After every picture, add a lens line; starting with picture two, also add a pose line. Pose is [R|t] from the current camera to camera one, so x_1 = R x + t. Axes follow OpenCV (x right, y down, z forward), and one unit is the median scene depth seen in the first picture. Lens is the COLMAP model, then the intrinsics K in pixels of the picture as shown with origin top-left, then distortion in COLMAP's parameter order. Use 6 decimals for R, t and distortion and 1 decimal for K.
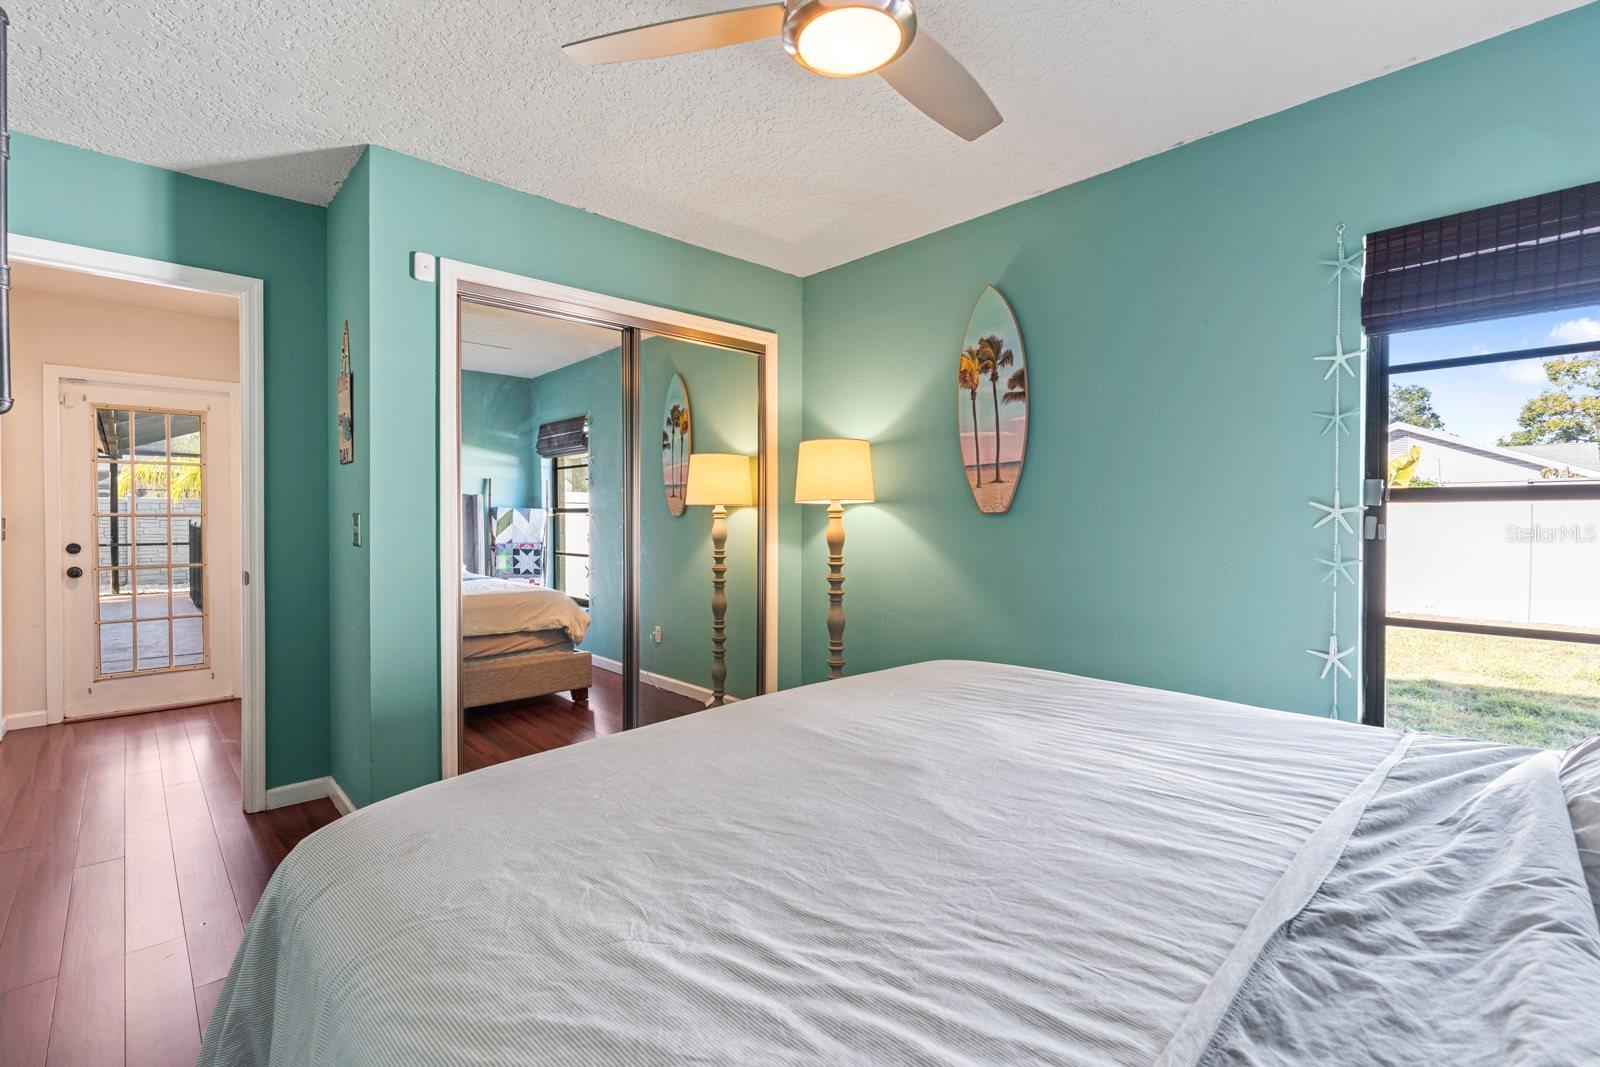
lens RADIAL K [[720.6, 0, 795.9], [0, 720.6, 518.4], [0, 0, 1]] dist [-0.003382, 0.000822]
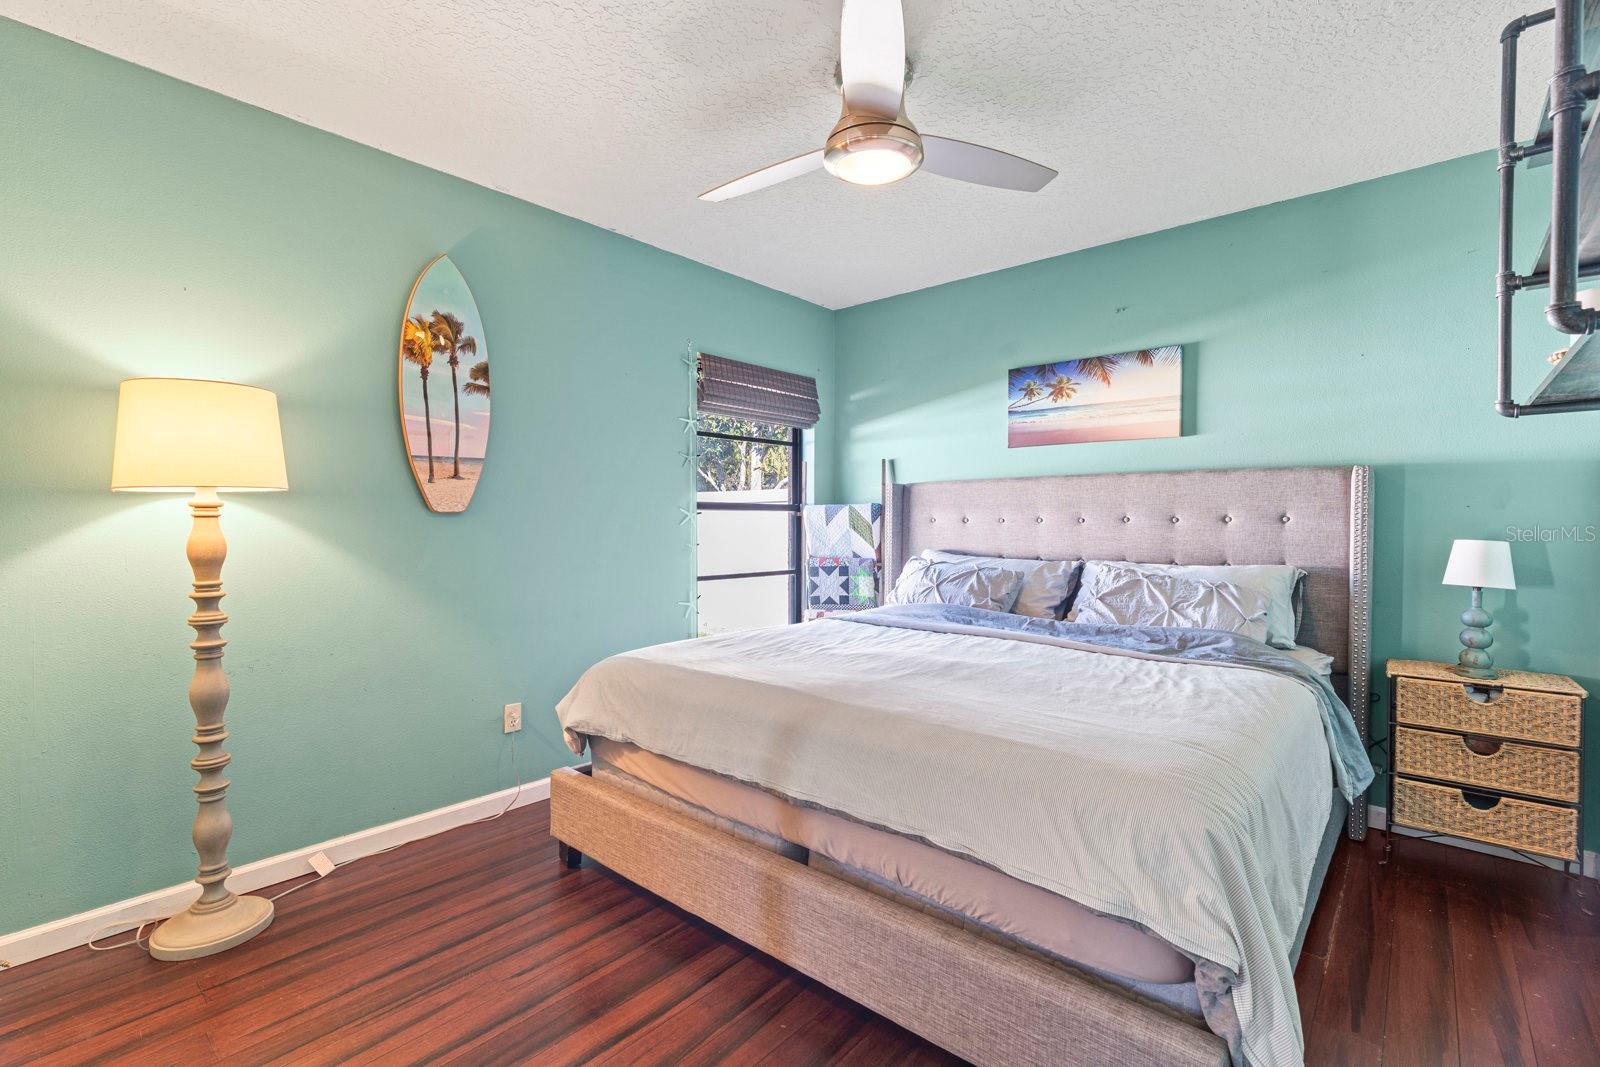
lens RADIAL K [[720.6, 0, 795.9], [0, 720.6, 518.4], [0, 0, 1]] dist [-0.003382, 0.000822]
pose [[-0.086763, -0.003223, 0.996224, -0.657452], [-0.006414, 0.999976, 0.002677, -0.004952], [-0.996208, -0.006157, -0.086782, 0.652440]]
